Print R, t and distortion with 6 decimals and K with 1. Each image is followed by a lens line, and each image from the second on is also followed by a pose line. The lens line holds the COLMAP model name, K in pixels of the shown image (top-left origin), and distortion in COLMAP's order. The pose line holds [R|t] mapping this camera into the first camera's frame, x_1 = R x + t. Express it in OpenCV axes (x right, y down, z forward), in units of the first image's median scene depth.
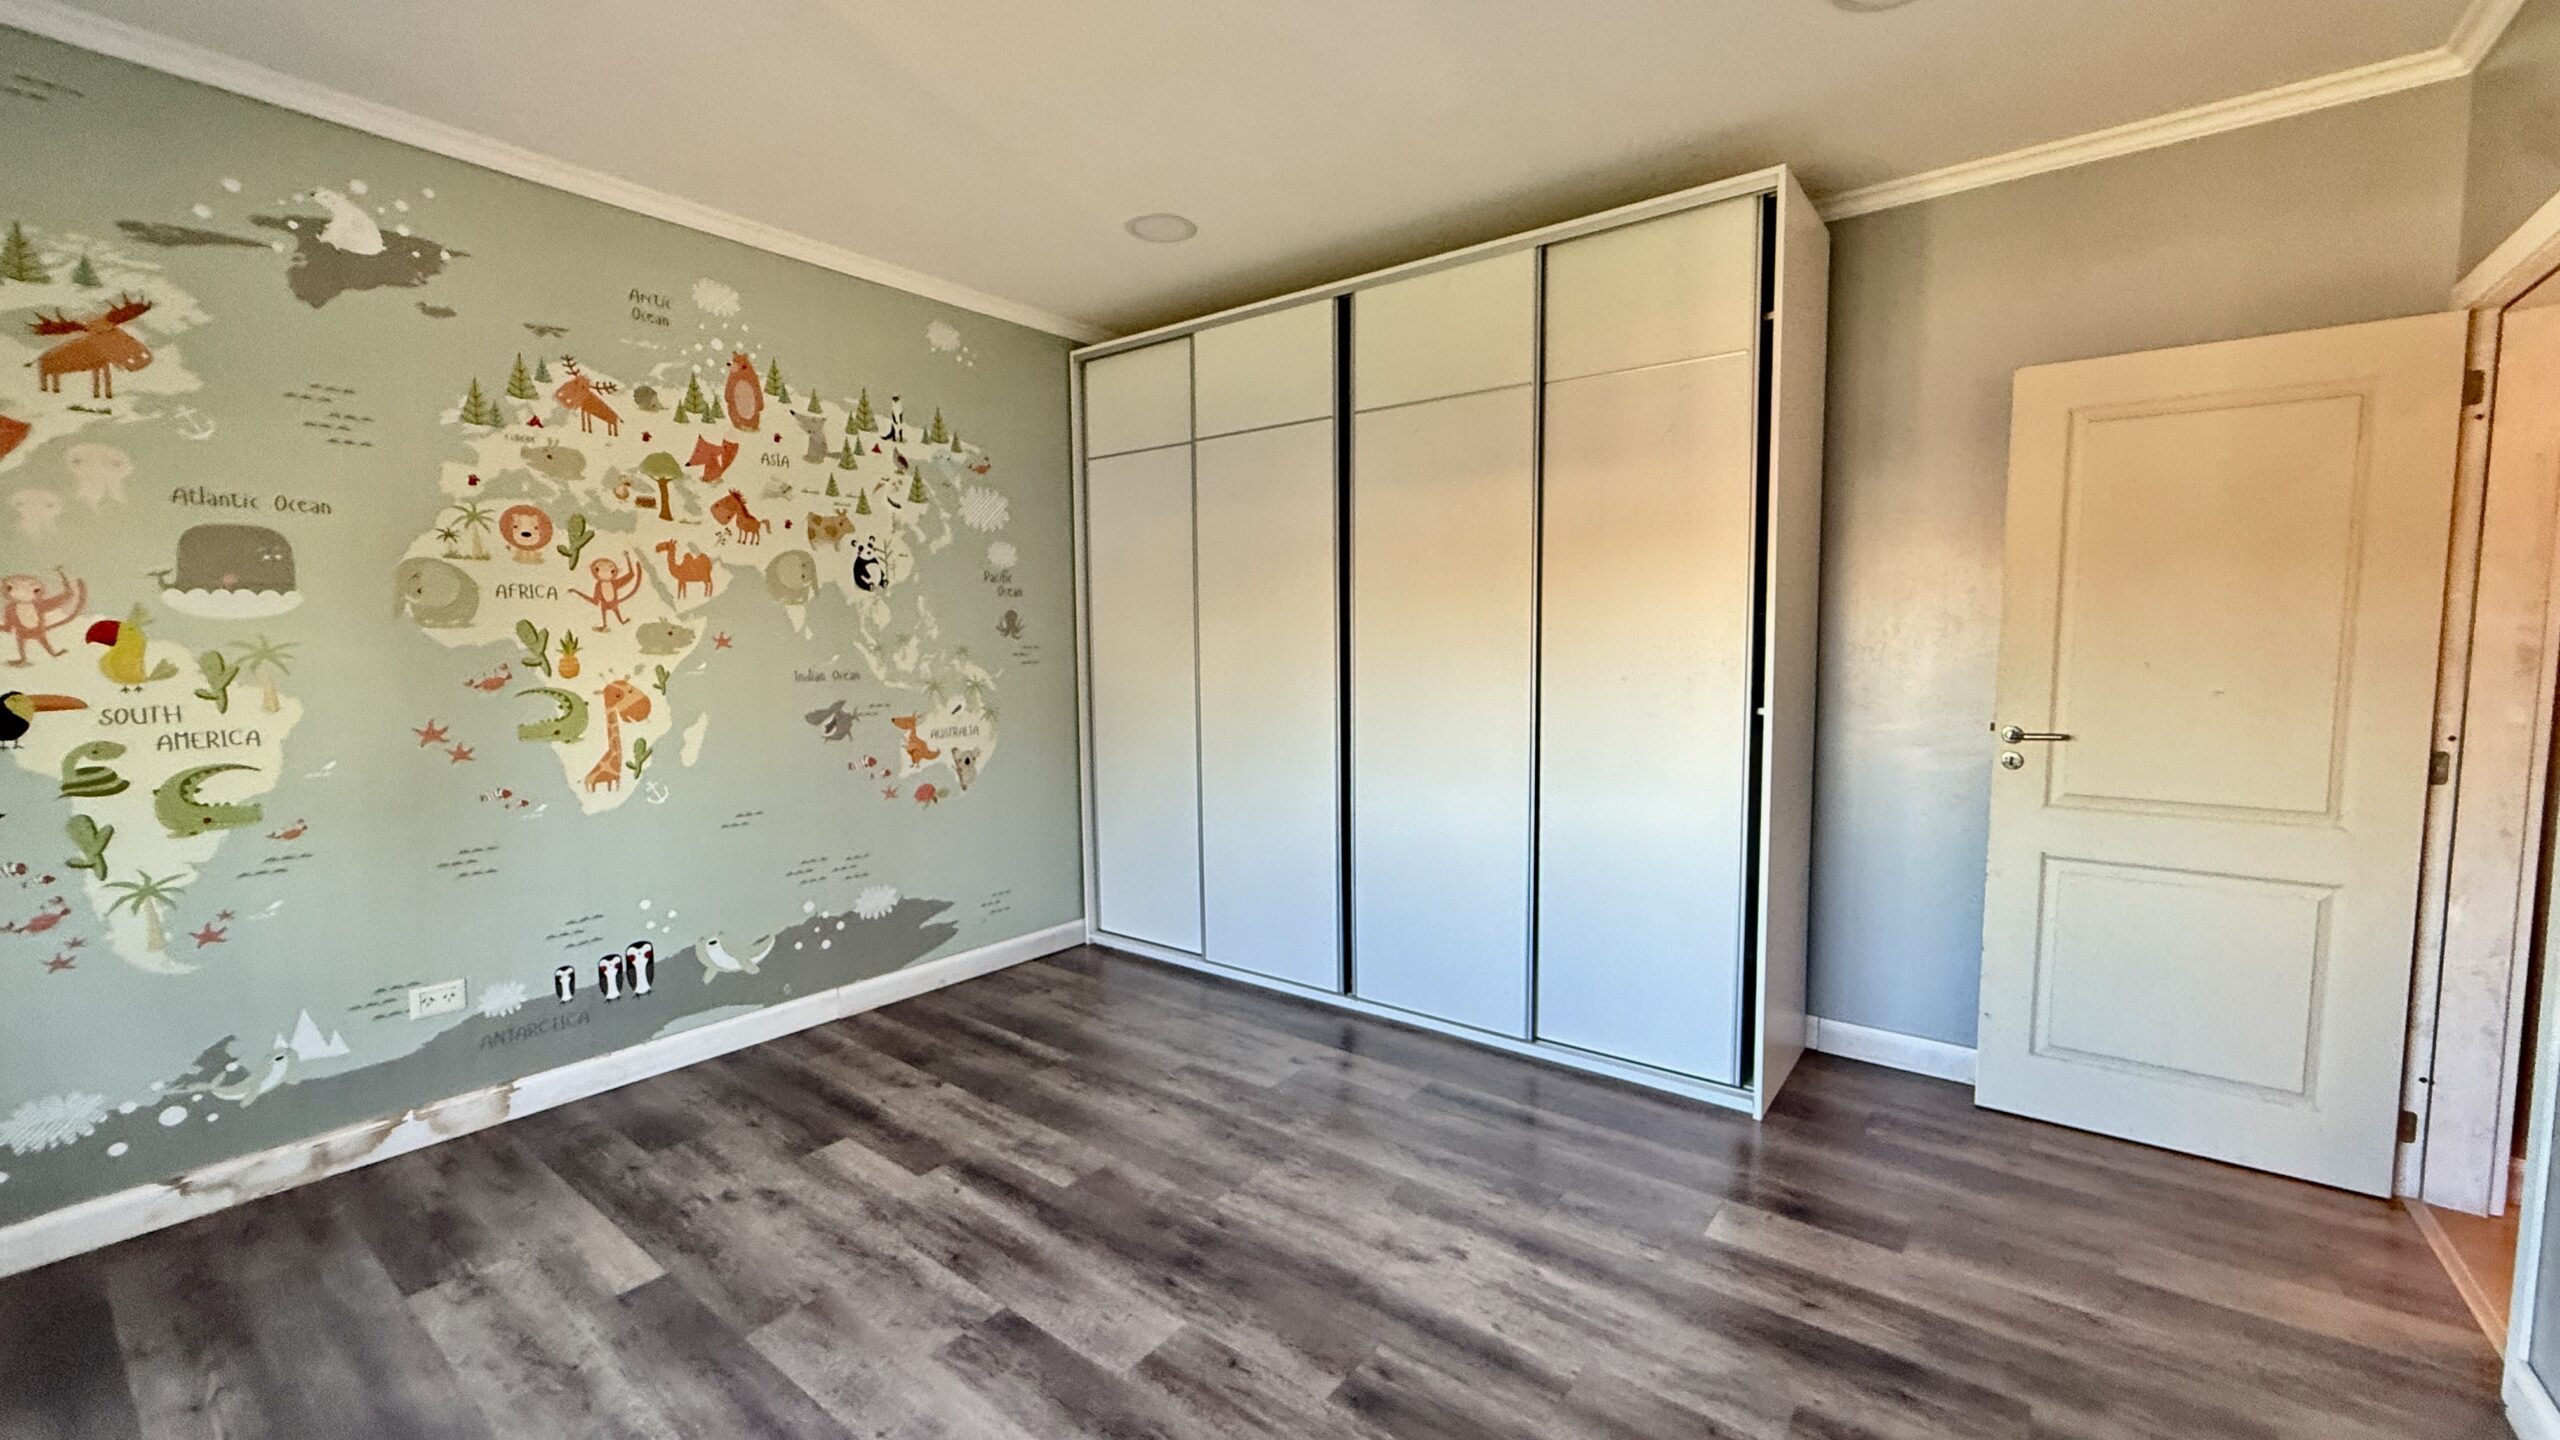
lens RADIAL K [[1024.1, 0, 1271.9], [0, 1024.1, 722.0], [0, 0, 1]] dist [-0.002121, 0.001053]
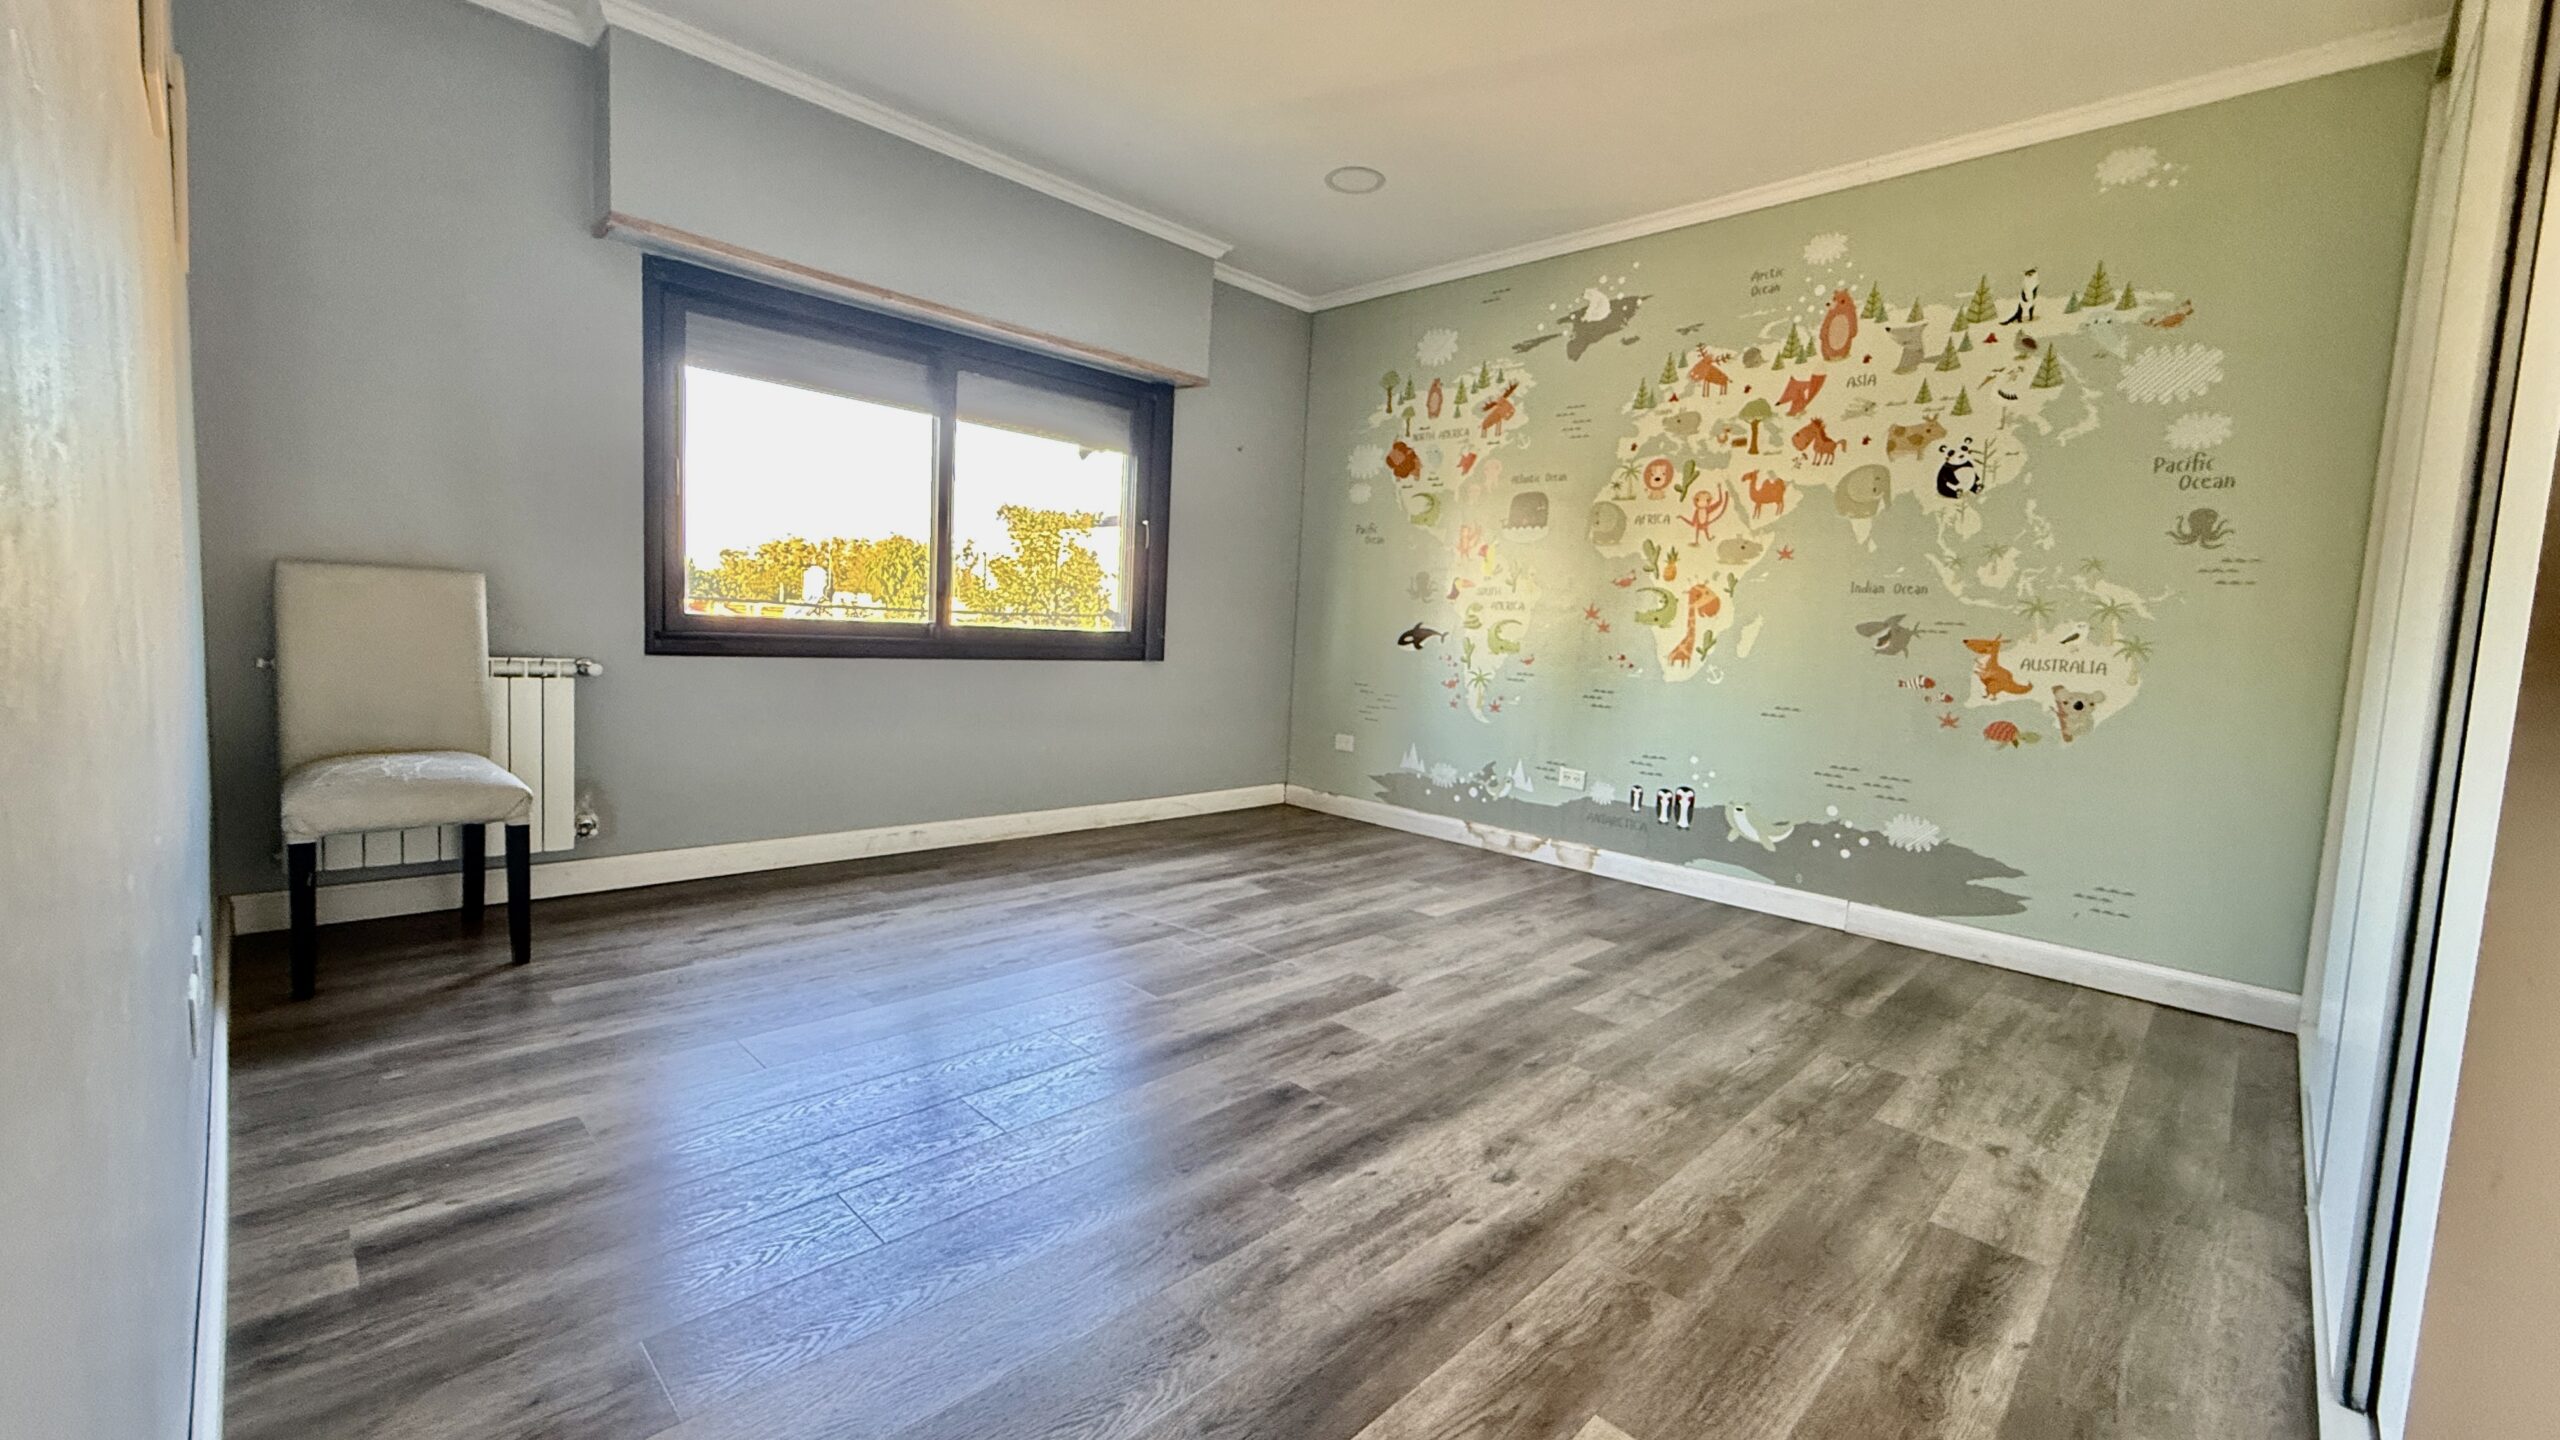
lens RADIAL K [[1024.1, 0, 1272.9], [0, 1024.1, 723.7], [0, 0, 1]] dist [-0.002121, 0.001053]
pose [[-0.121459, 0.097906, -0.987756, 0.745658], [-0.131678, 0.984739, 0.113798, 0.058748], [0.983824, 0.143887, -0.106713, 0.632736]]
